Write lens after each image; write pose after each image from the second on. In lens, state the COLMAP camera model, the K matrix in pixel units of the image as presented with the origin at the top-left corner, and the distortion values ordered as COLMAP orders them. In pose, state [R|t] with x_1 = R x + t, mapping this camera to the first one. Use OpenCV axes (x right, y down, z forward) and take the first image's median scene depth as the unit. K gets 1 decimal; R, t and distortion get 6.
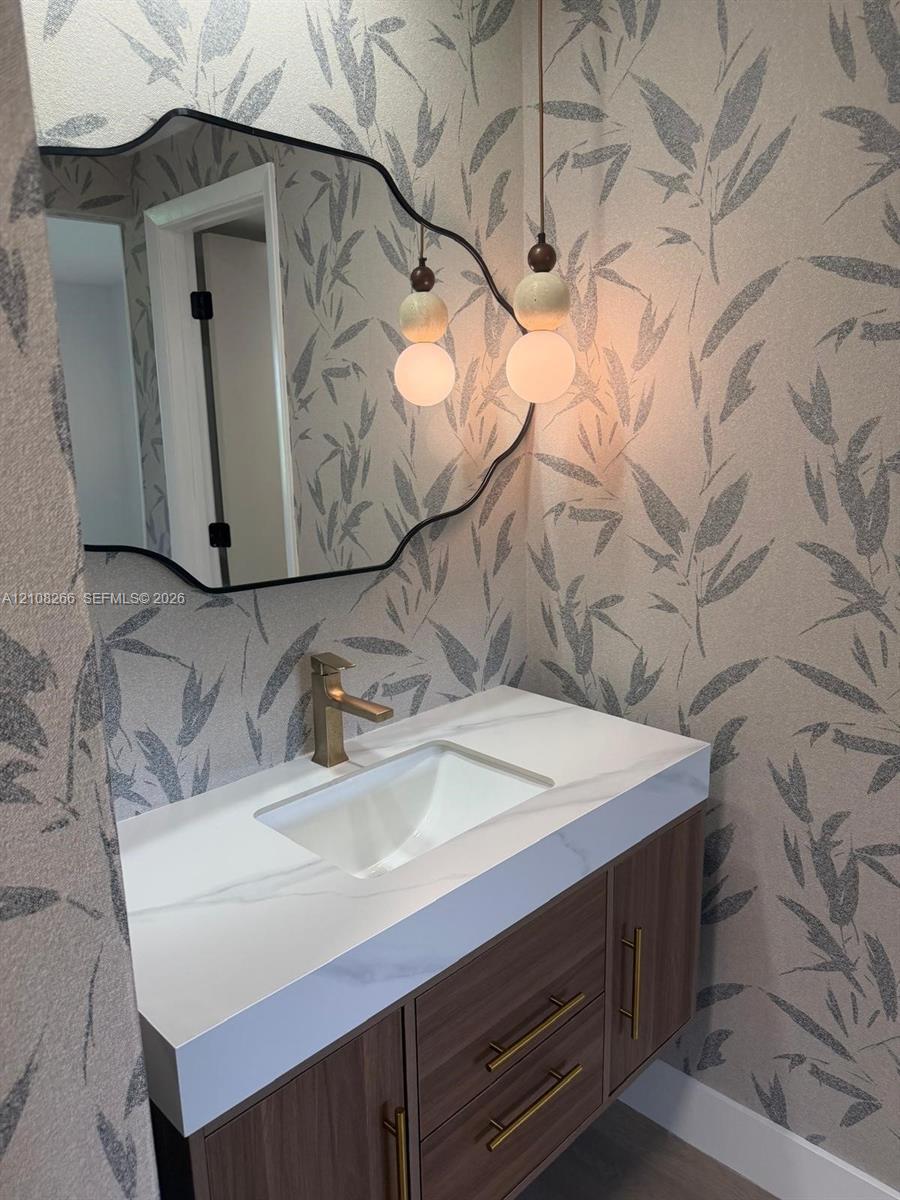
lens RADIAL K [[844.3, 0, 448.4], [0, 844.3, 603.9], [0, 0, 1]] dist [0.095108, -0.119535]
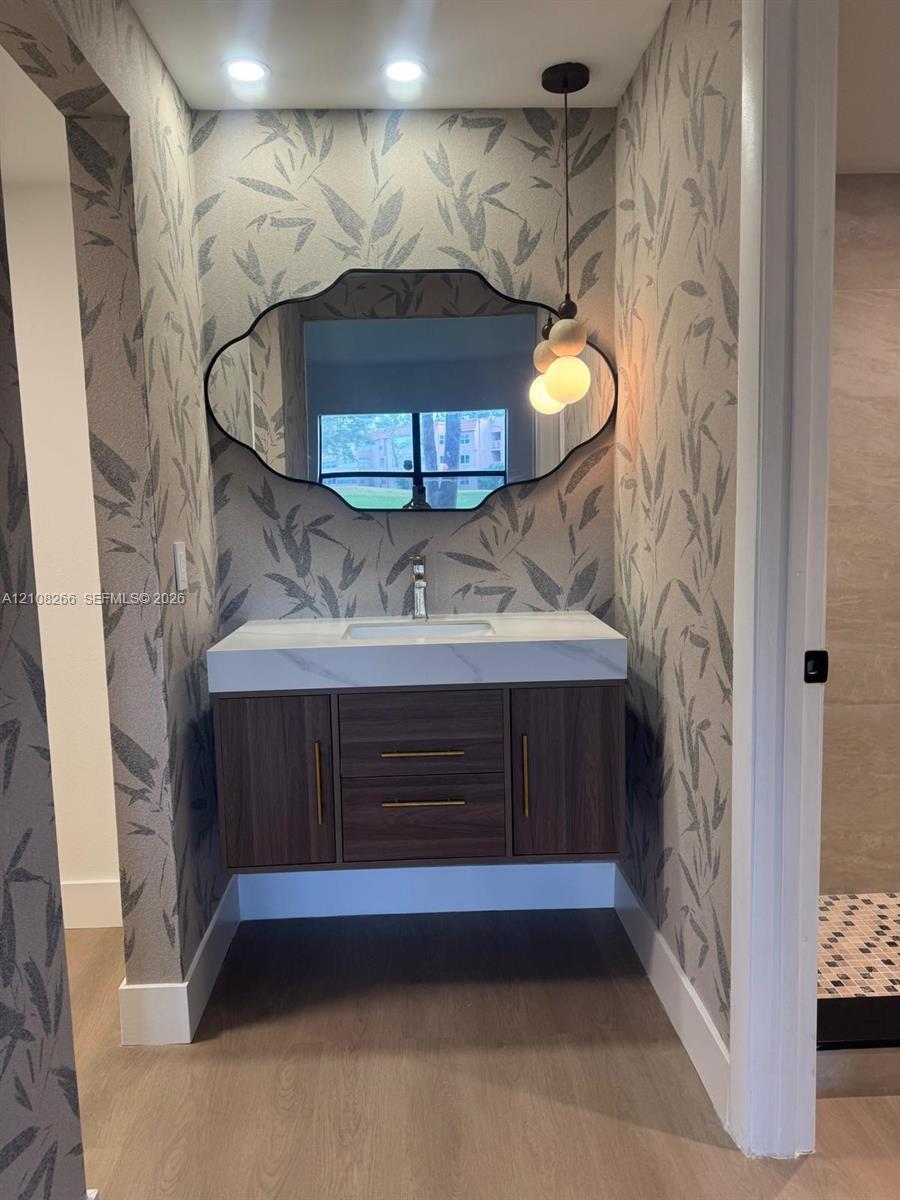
lens RADIAL K [[853.3, 0, 465.5], [0, 853.3, 610.2], [0, 0, 1]] dist [0.196214, -0.379815]
pose [[0.727412, 0.089305, -0.680365, 1.068293], [-0.142474, 0.989544, -0.022438, 0.188620], [0.671247, 0.113256, 0.732530, -0.203026]]
